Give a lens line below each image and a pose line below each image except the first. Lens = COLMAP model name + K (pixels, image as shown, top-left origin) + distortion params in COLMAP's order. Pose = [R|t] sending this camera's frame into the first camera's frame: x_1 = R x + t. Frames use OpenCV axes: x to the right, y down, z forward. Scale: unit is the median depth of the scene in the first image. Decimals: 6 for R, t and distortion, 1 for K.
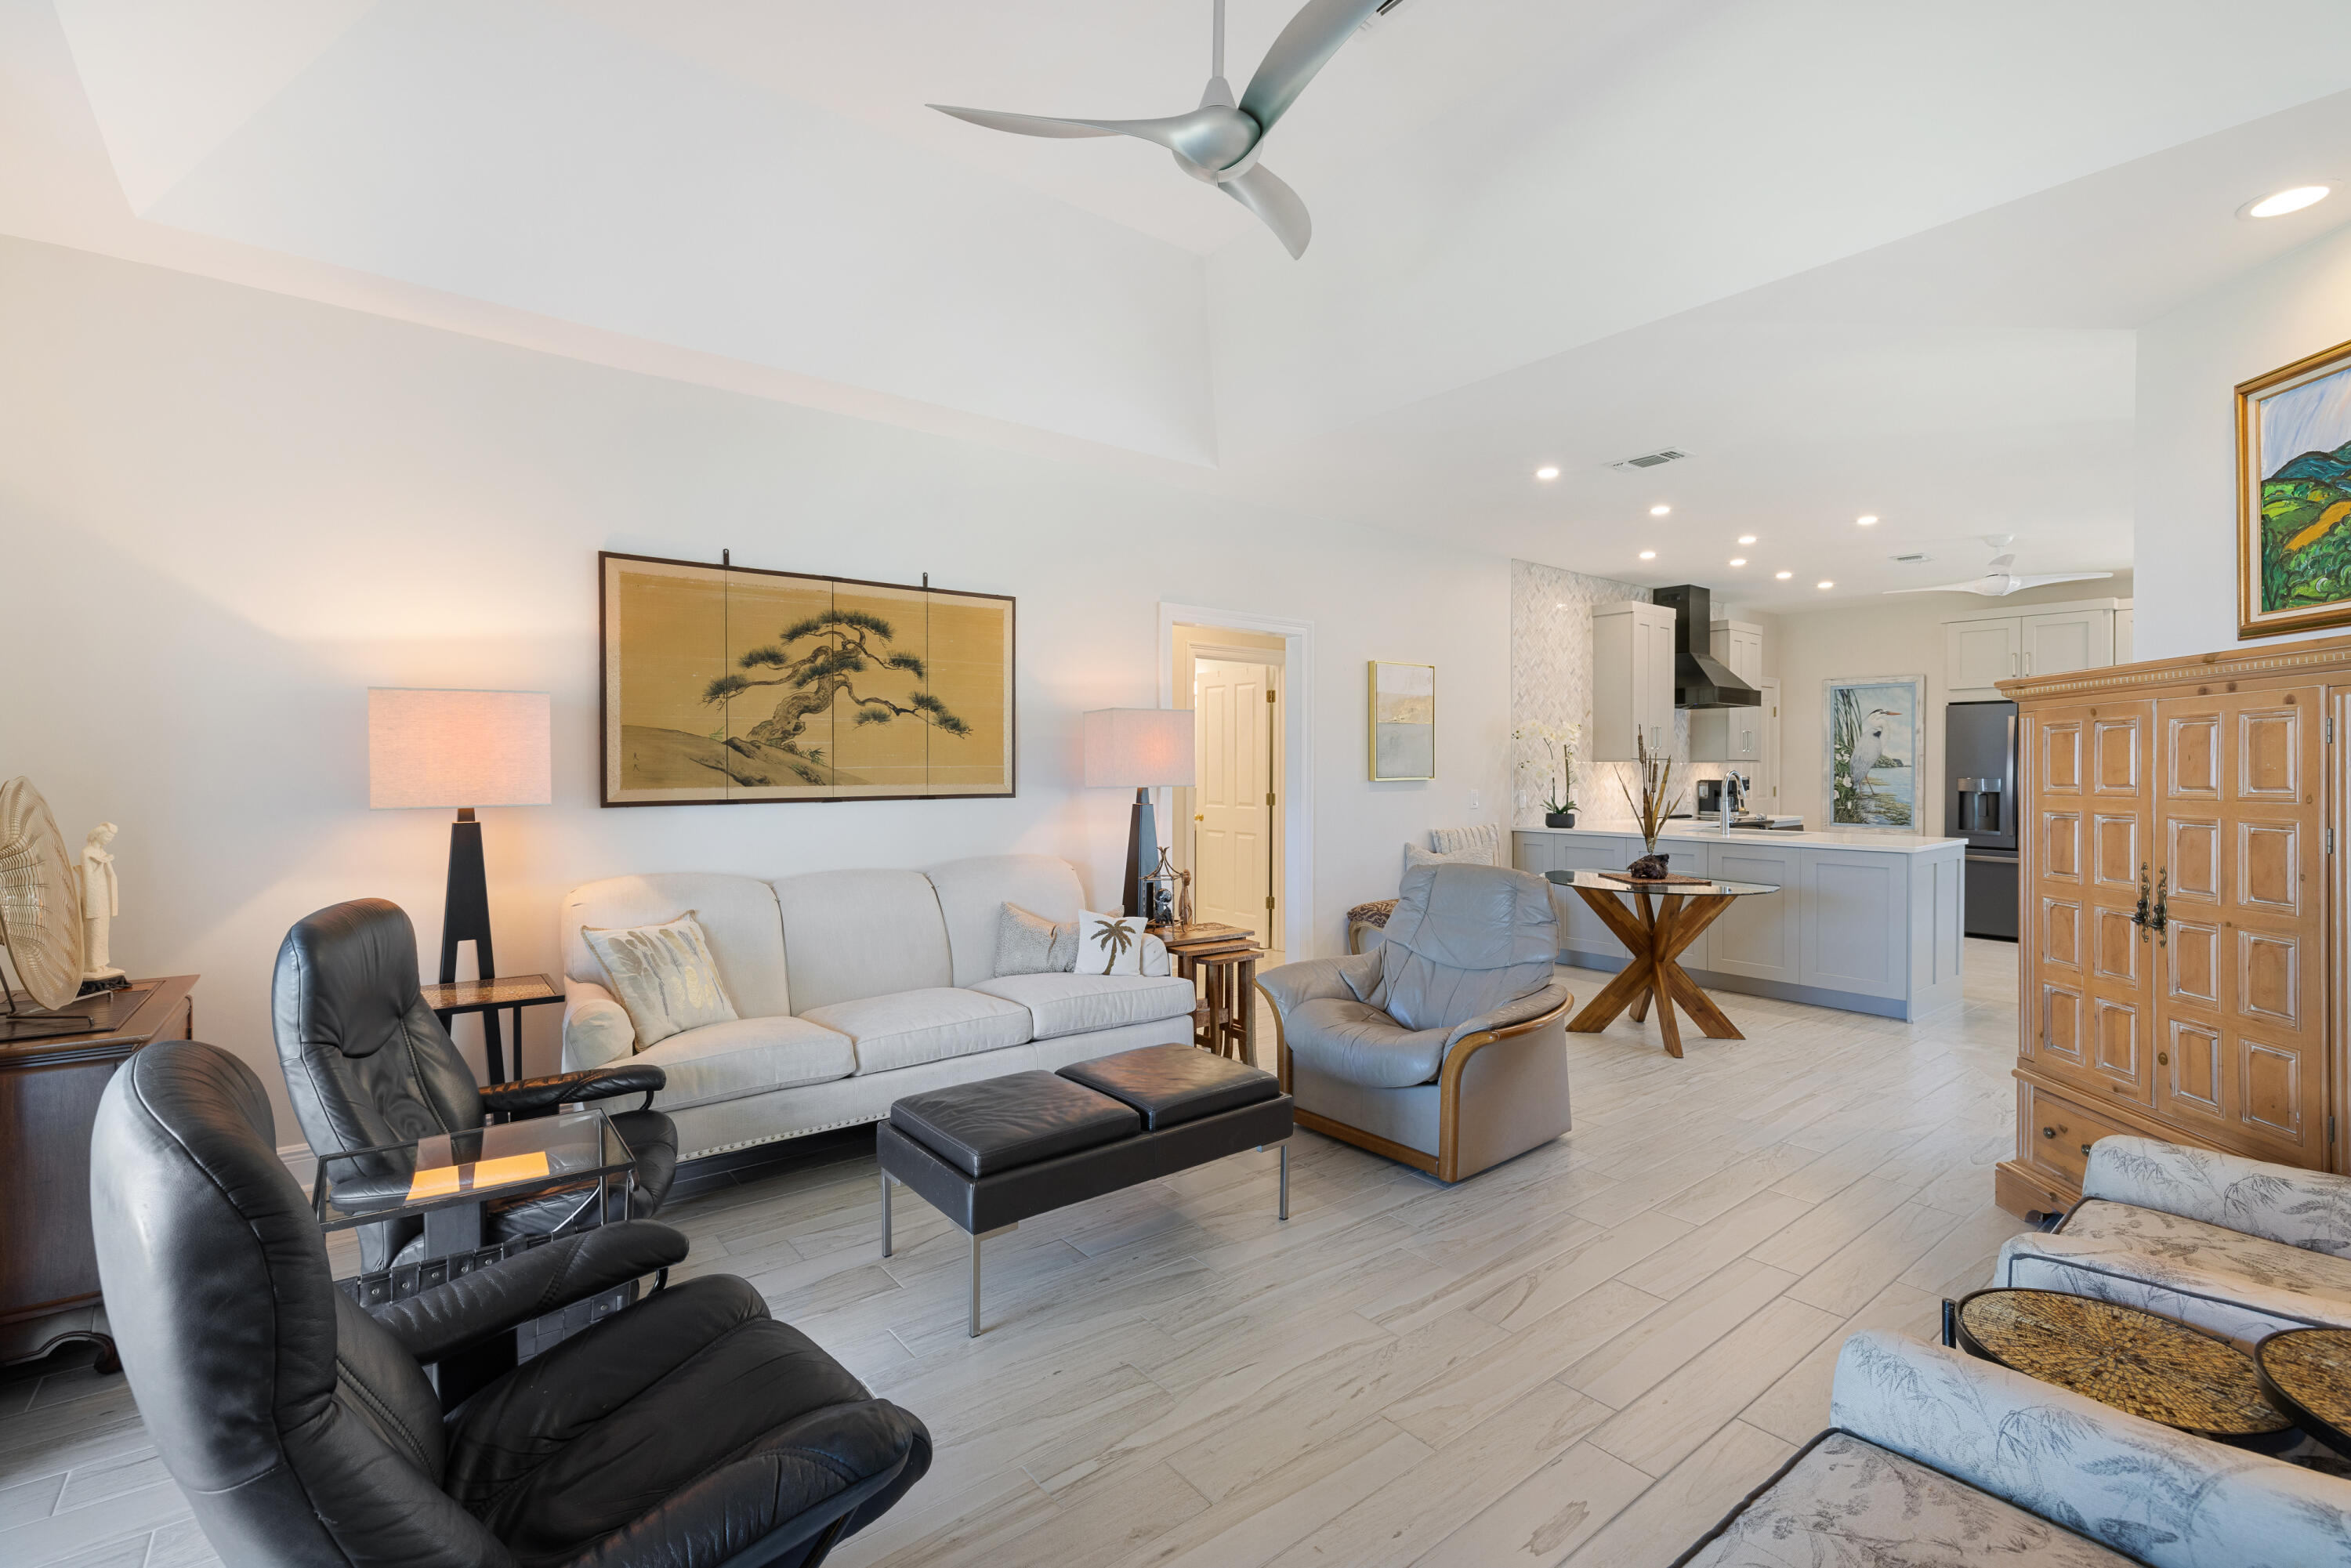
lens RADIAL K [[1042.7, 0, 1164.1], [0, 1042.7, 773.3], [0, 0, 1]] dist [-0.001684, 0.000381]
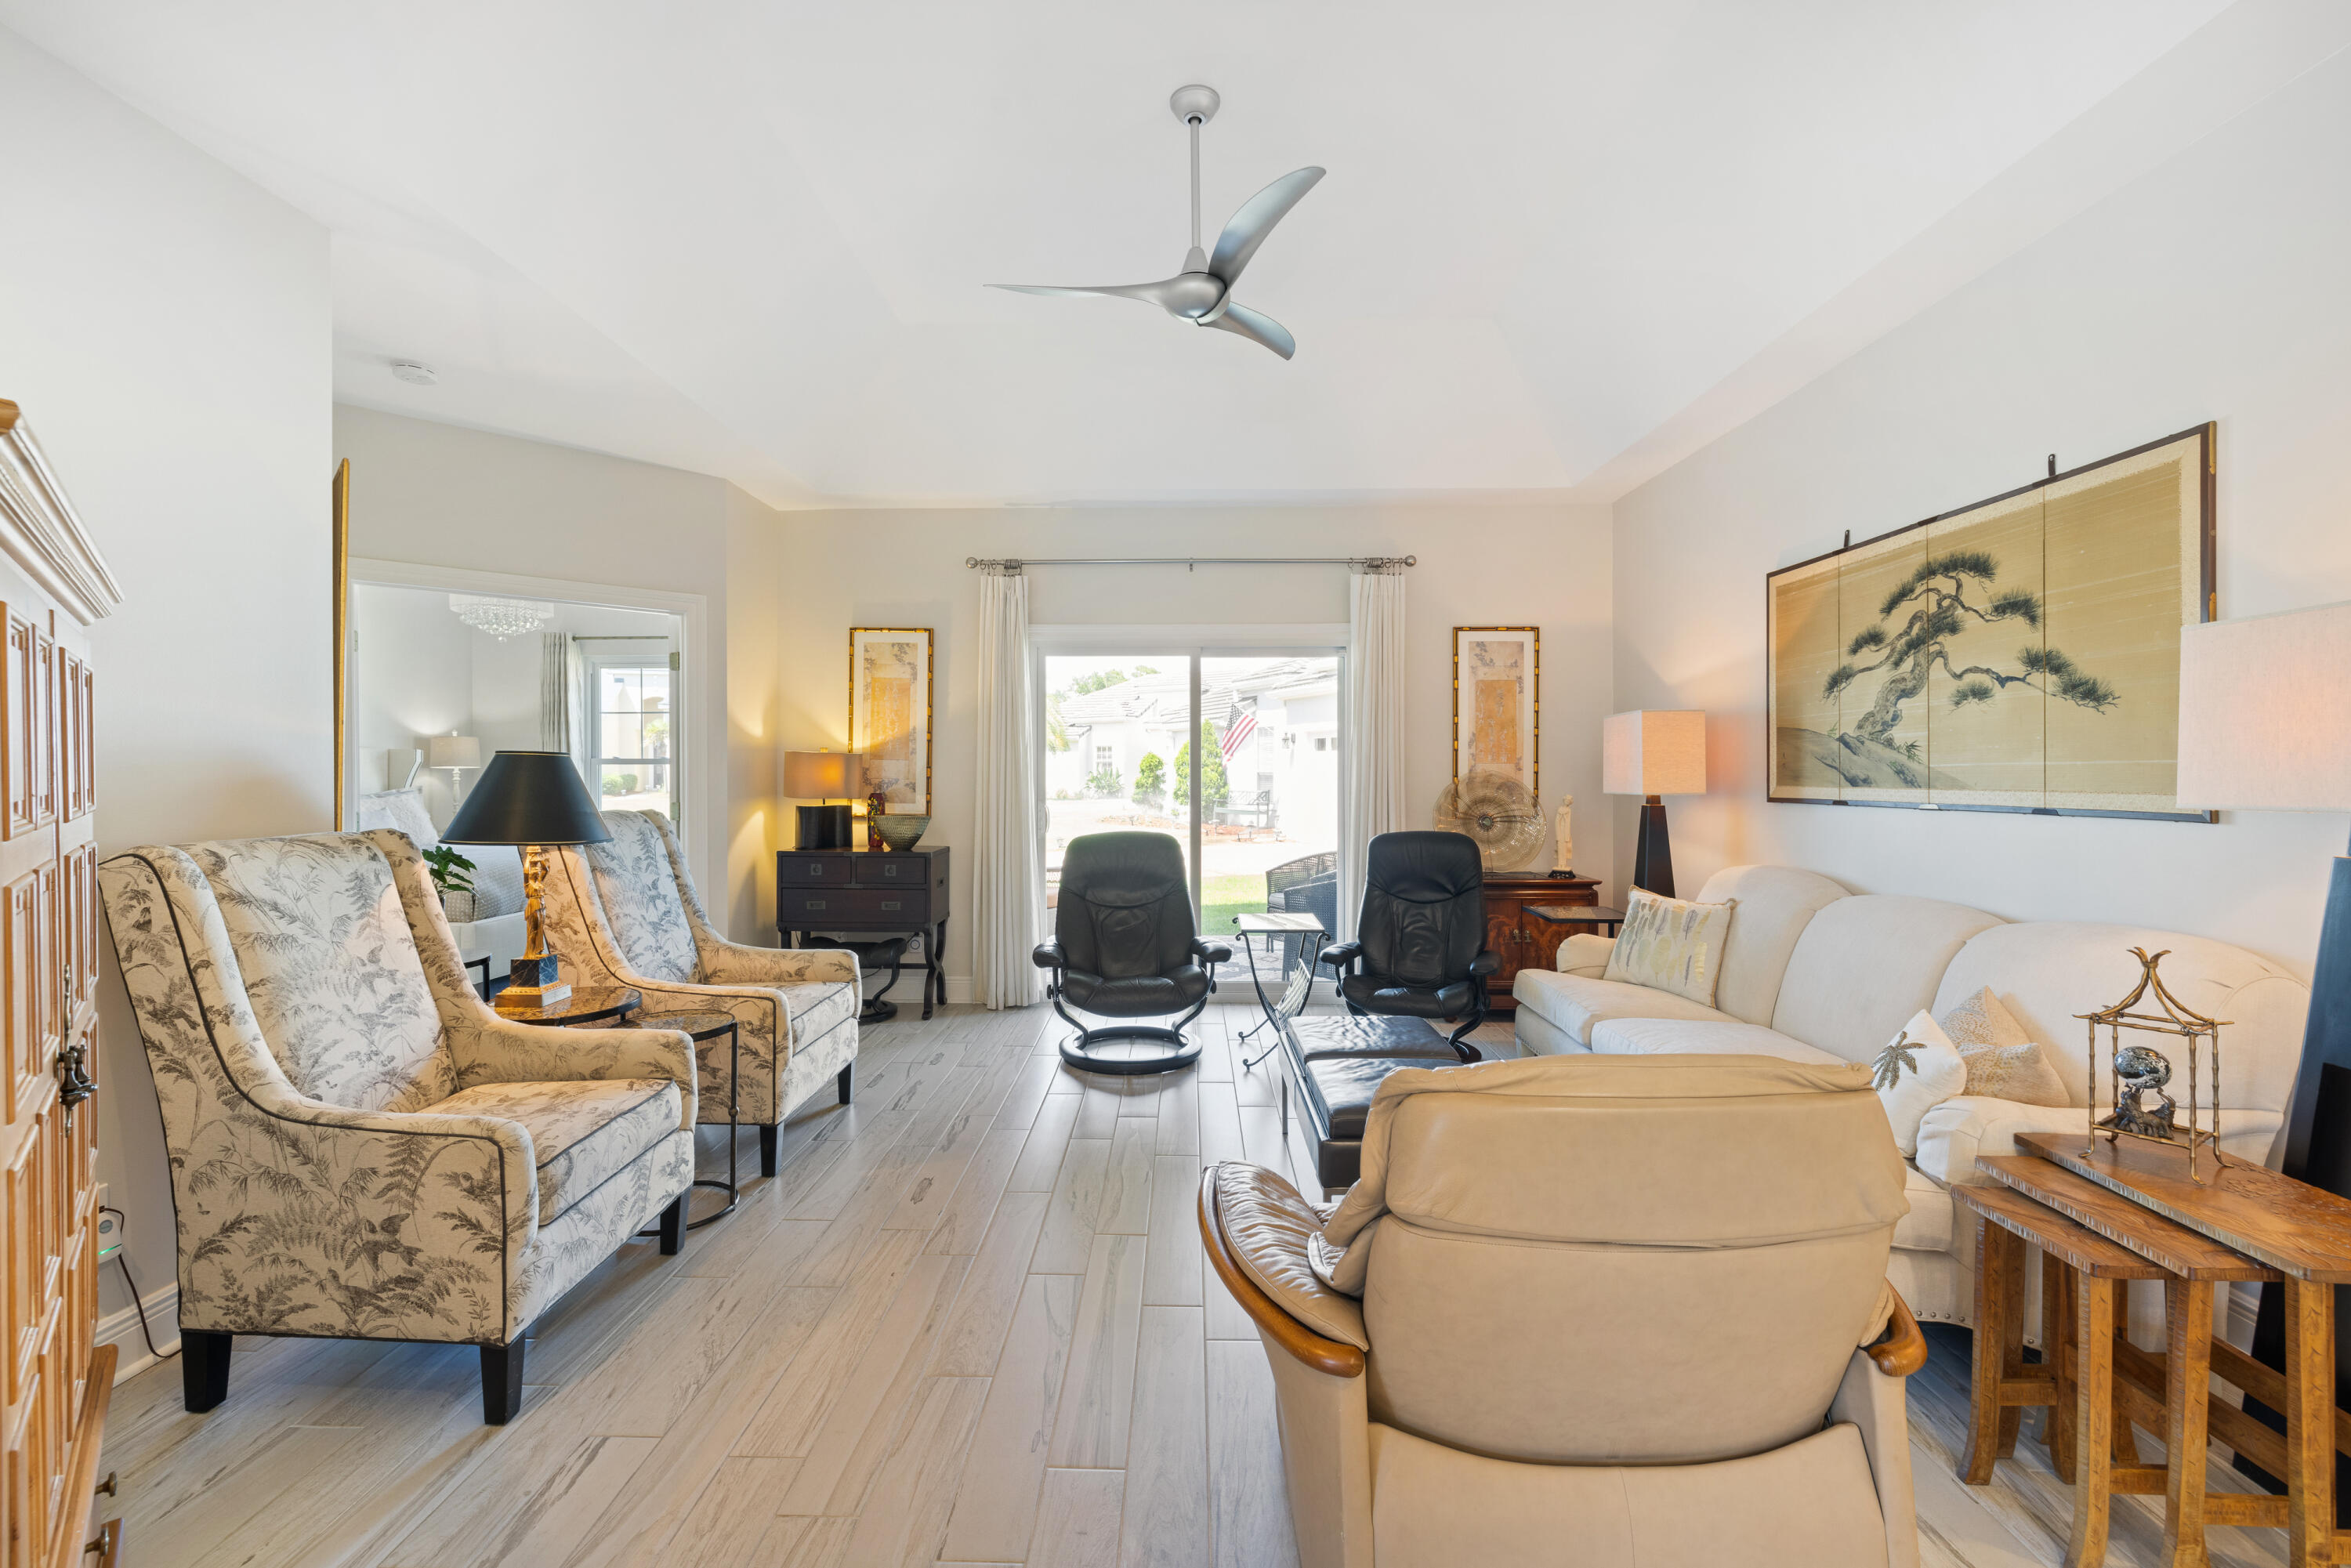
lens RADIAL K [[982.7, 0, 1167.5], [0, 982.7, 773.3], [0, 0, 1]] dist [0.000723, -0.000418]
pose [[-0.631572, 0.001176, -0.775316, 0.588126], [-0.005647, 0.999965, 0.006116, -0.000740], [0.775296, 0.008241, -0.631544, 0.997233]]
